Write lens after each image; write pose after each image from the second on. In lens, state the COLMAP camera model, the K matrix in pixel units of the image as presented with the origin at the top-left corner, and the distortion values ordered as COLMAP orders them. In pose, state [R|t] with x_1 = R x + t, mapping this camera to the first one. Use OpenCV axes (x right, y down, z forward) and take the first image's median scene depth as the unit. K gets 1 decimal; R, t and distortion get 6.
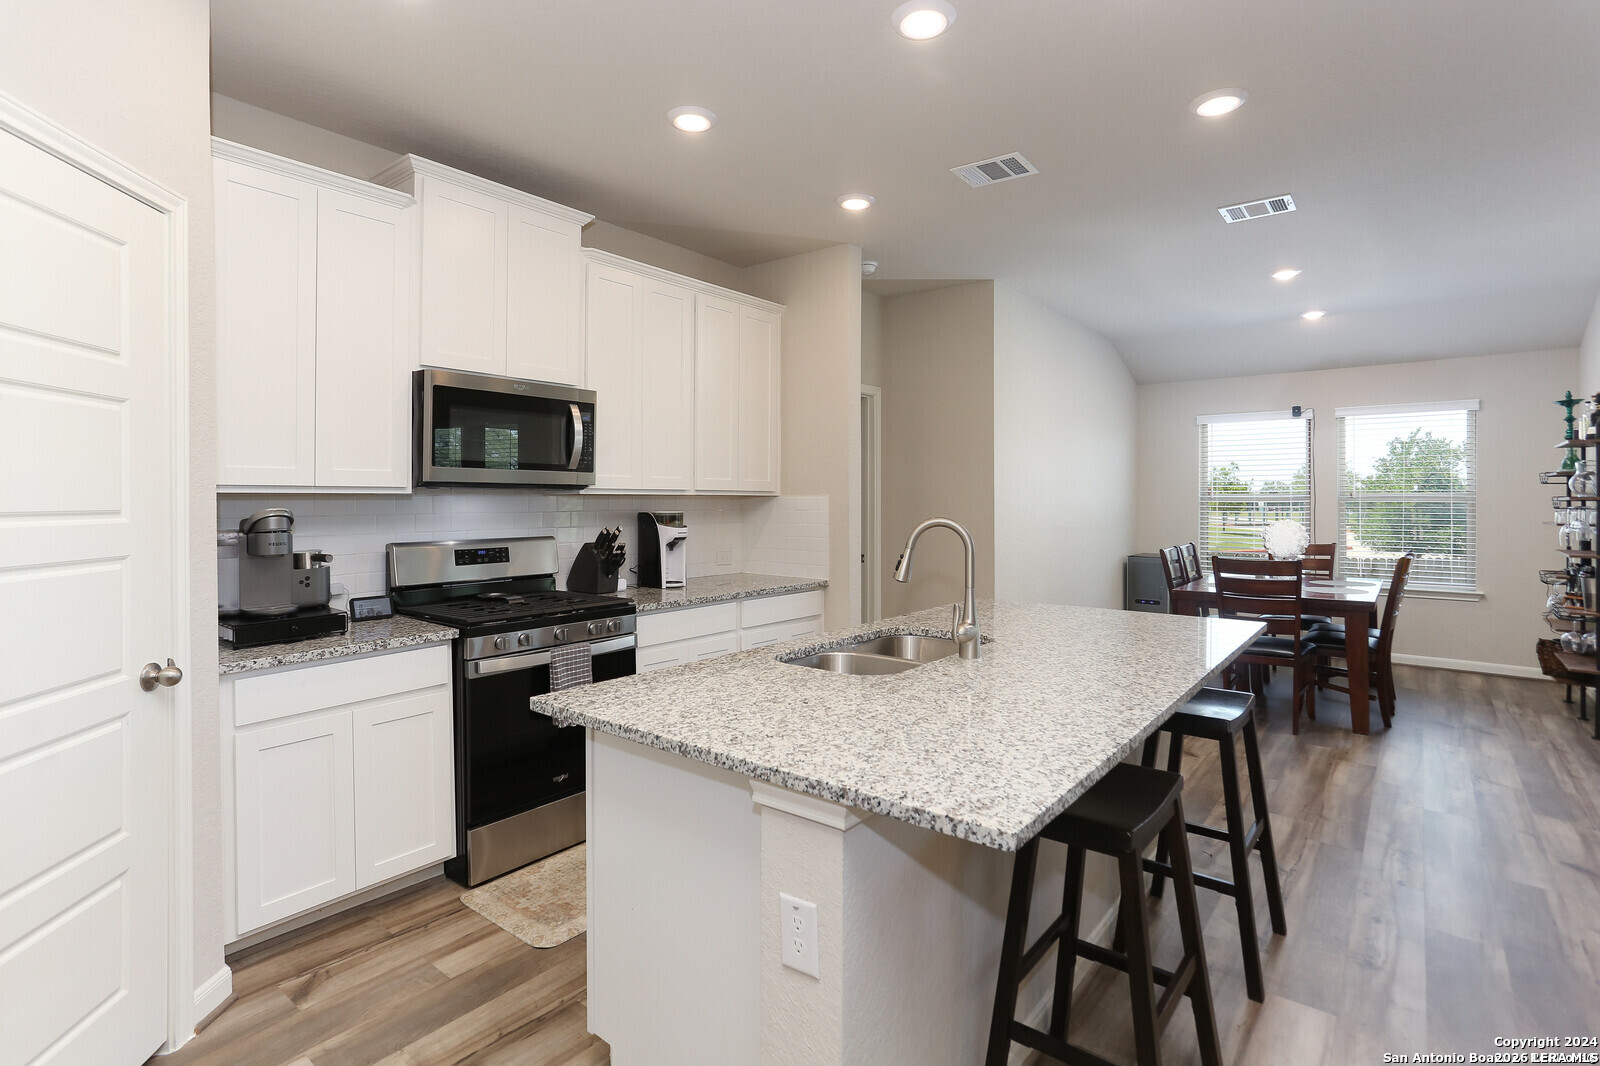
lens RADIAL K [[788.7, 0, 772.9], [0, 788.7, 501.2], [0, 0, 1]] dist [-0.013111, 0.013853]
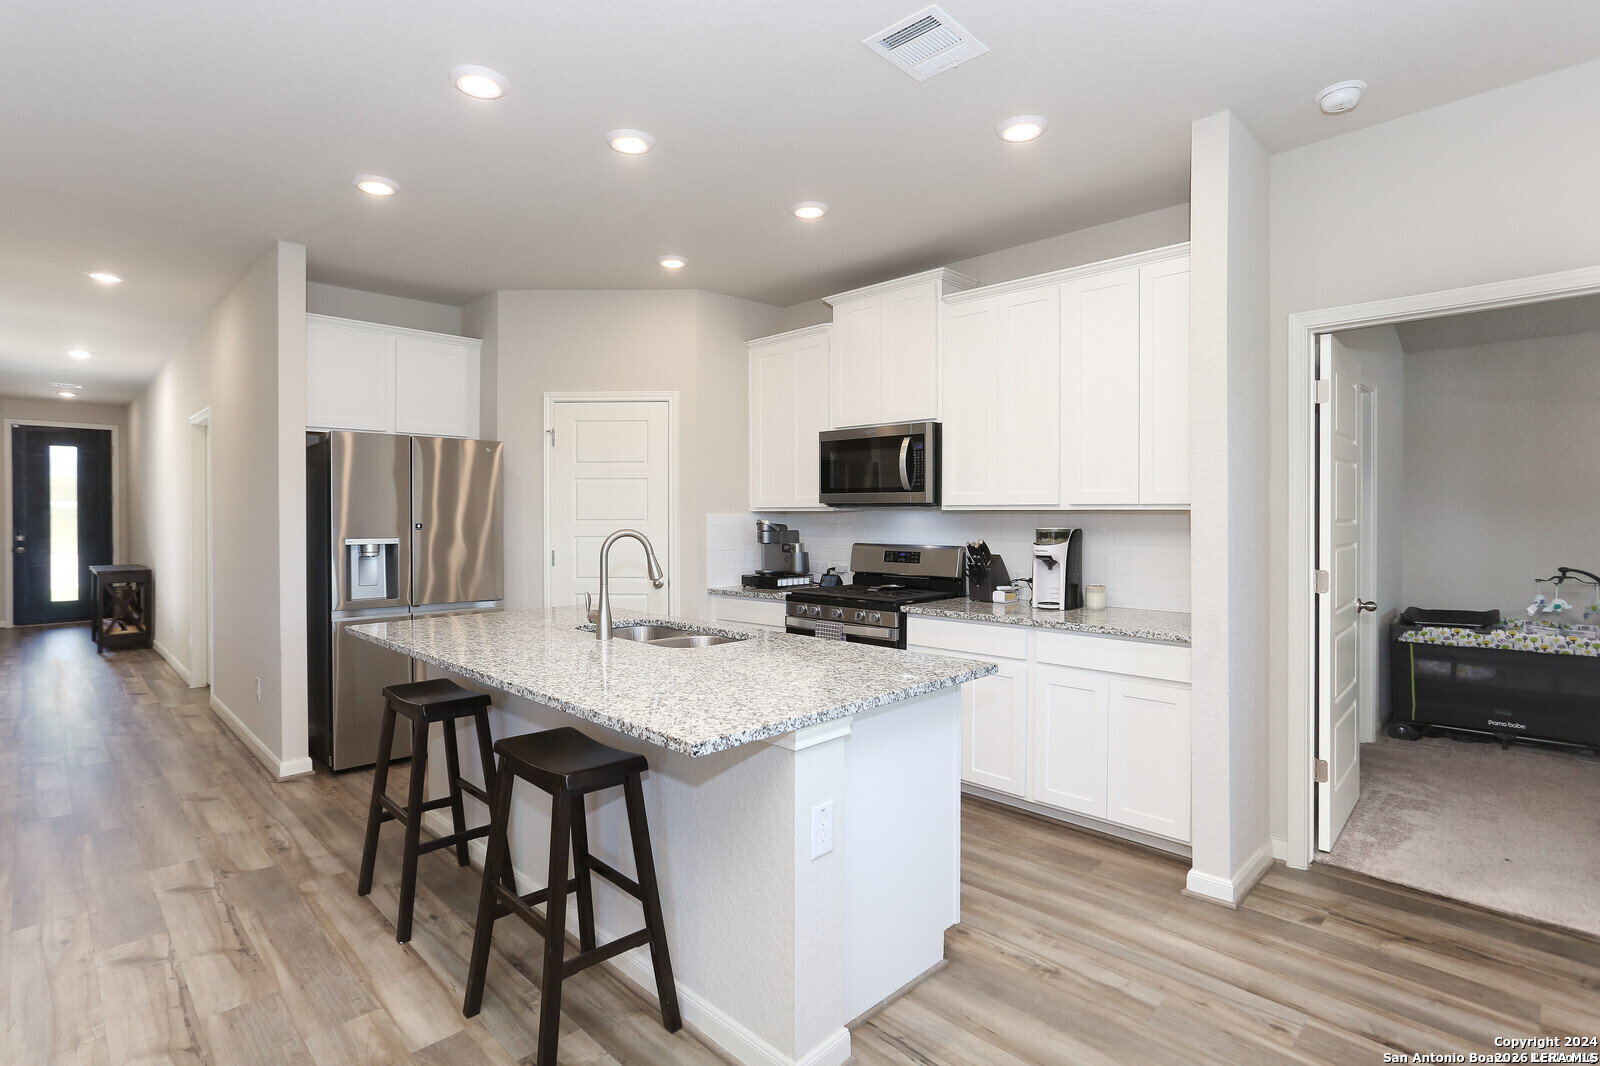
lens RADIAL K [[788.7, 0, 814.2], [0, 788.7, 530.3], [0, 0, 1]] dist [-0.013111, 0.013853]
pose [[-0.067514, 0.018109, -0.997554, 1.046090], [-0.003268, 0.999826, 0.018372, -0.000258], [0.997713, 0.004500, -0.067443, 0.997770]]
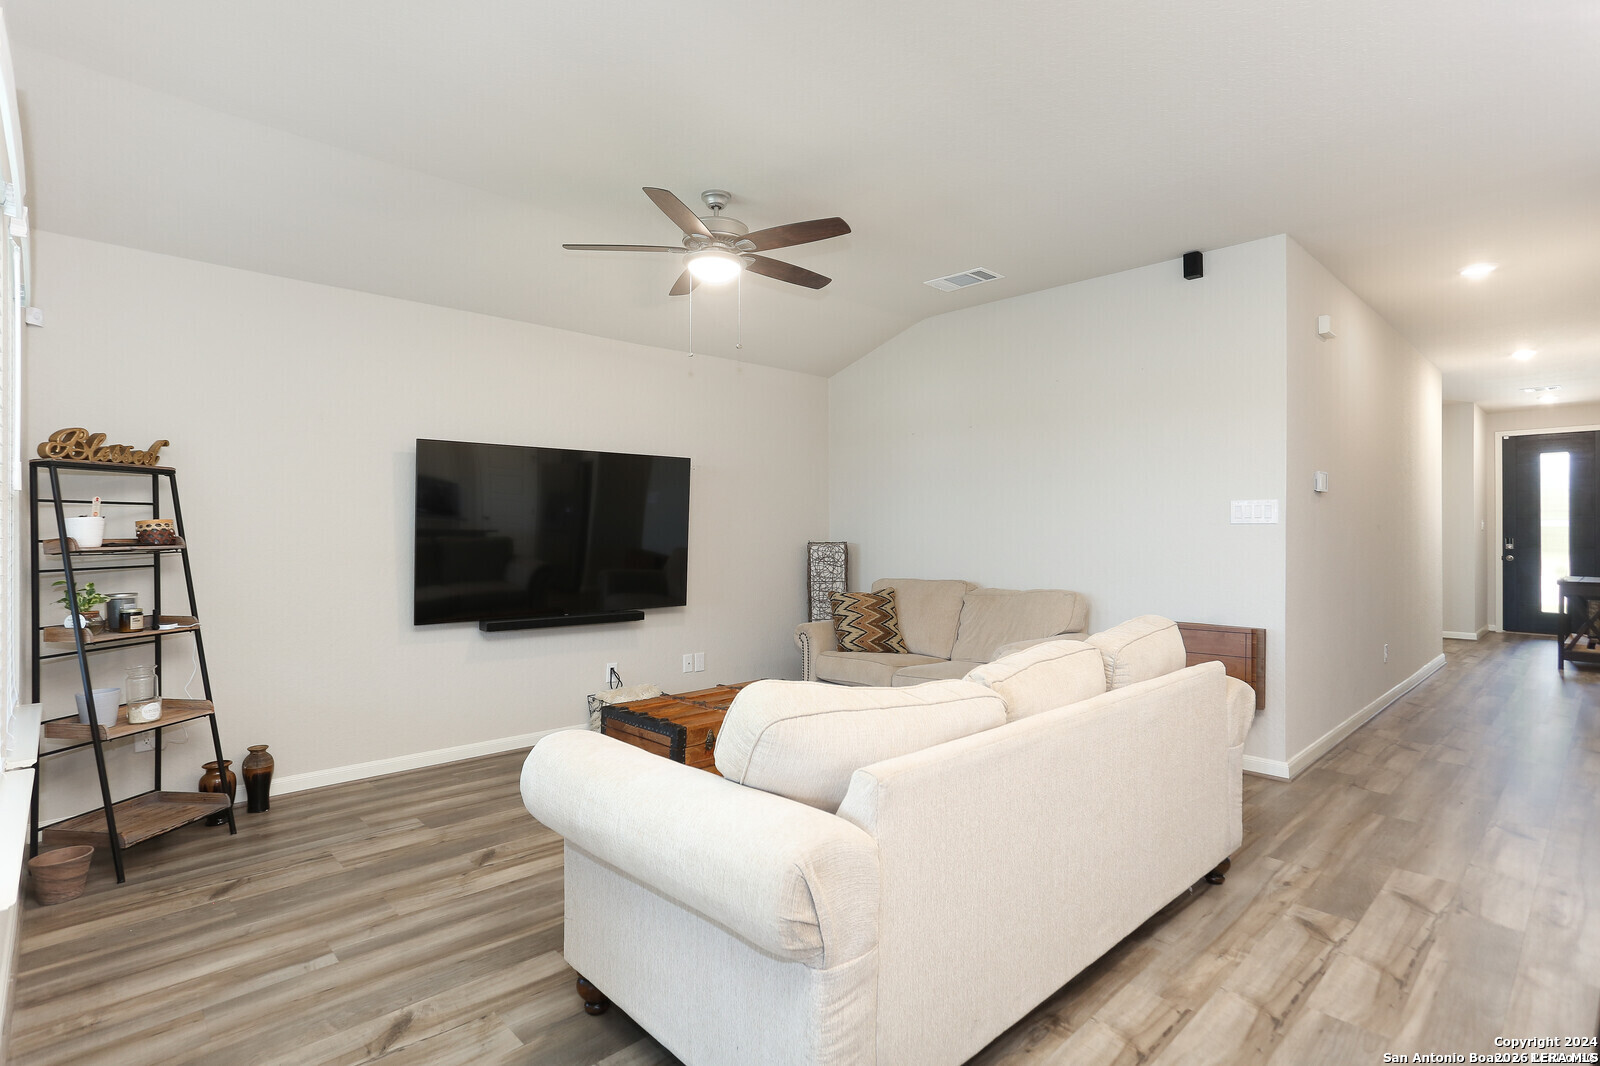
lens RADIAL K [[788.7, 0, 776.6], [0, 788.7, 516.6], [0, 0, 1]] dist [-0.013111, 0.013853]
pose [[-0.994639, -0.002775, 0.103375, 0.805486], [-0.004273, 0.999889, -0.014267, 0.031785], [-0.103324, -0.014632, -0.994540, 1.129398]]
